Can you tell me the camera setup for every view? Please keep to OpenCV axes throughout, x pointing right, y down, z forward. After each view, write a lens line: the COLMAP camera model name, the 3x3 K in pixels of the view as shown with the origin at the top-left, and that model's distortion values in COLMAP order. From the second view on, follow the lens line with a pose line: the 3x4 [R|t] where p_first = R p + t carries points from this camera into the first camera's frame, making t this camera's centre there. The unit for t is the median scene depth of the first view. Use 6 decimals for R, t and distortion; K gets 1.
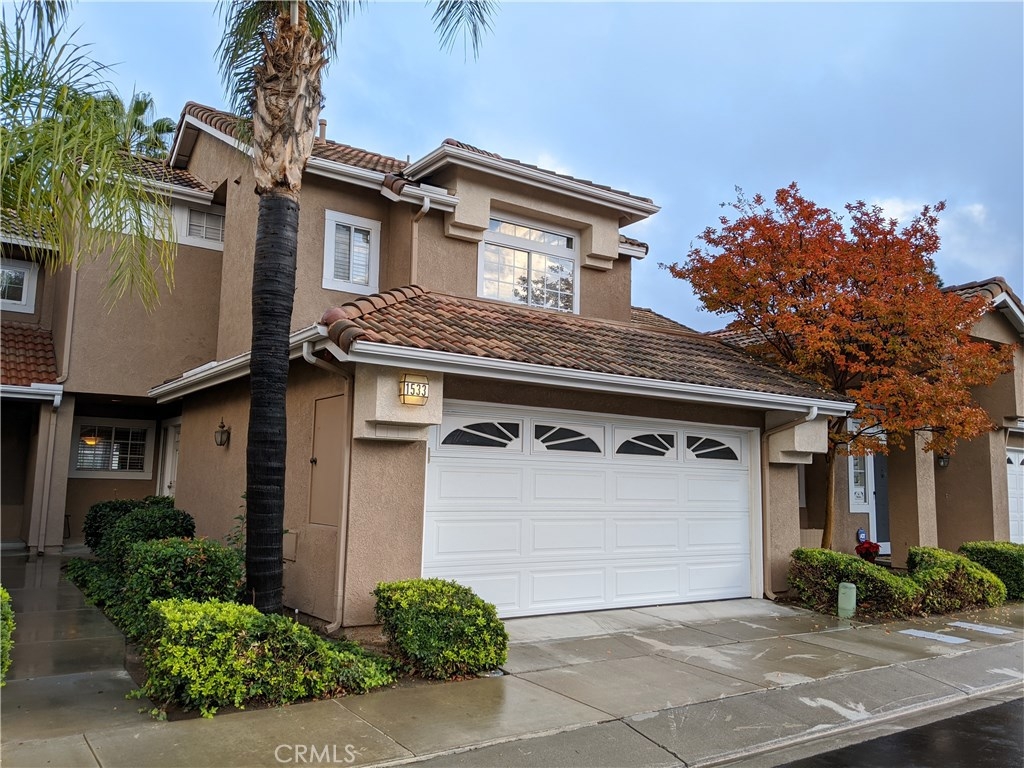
lens RADIAL K [[817.7, 0, 511.6], [0, 817.7, 381.4], [0, 0, 1]] dist [0.047400, -0.066166]
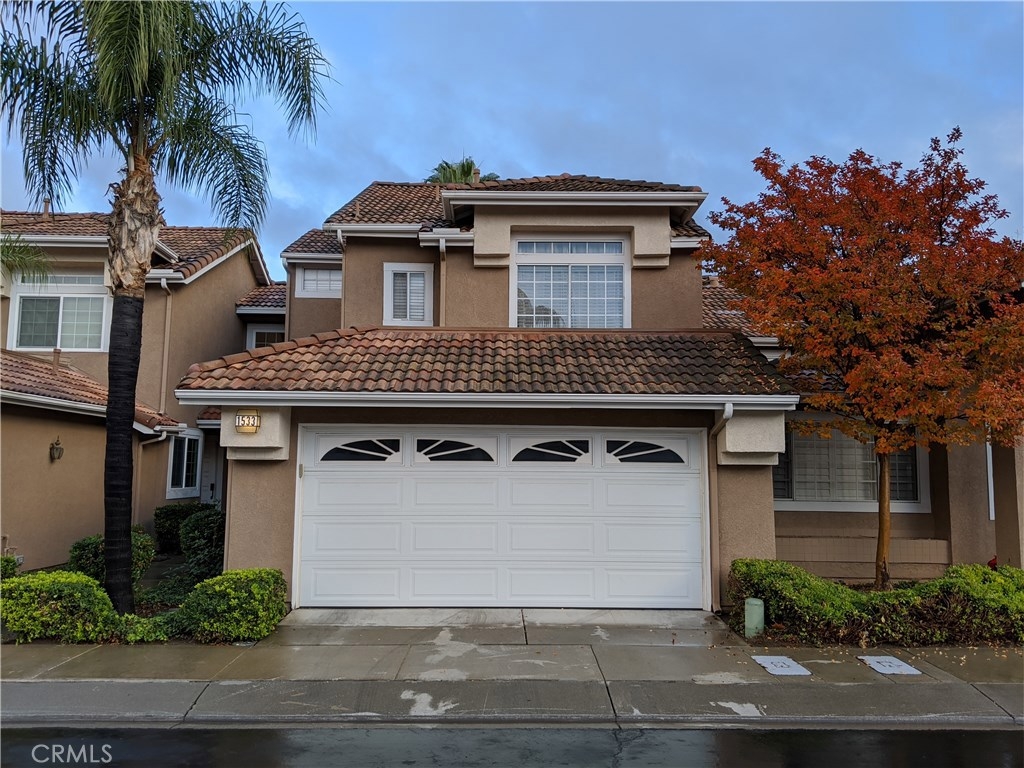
lens RADIAL K [[817.7, 0, 512.8], [0, 817.7, 385.4], [0, 0, 1]] dist [0.047400, -0.066166]
pose [[0.826670, -0.076848, -0.557414, 0.653734], [0.081713, 0.996524, -0.016202, 0.006348], [0.556722, -0.032154, 0.830077, 0.111521]]
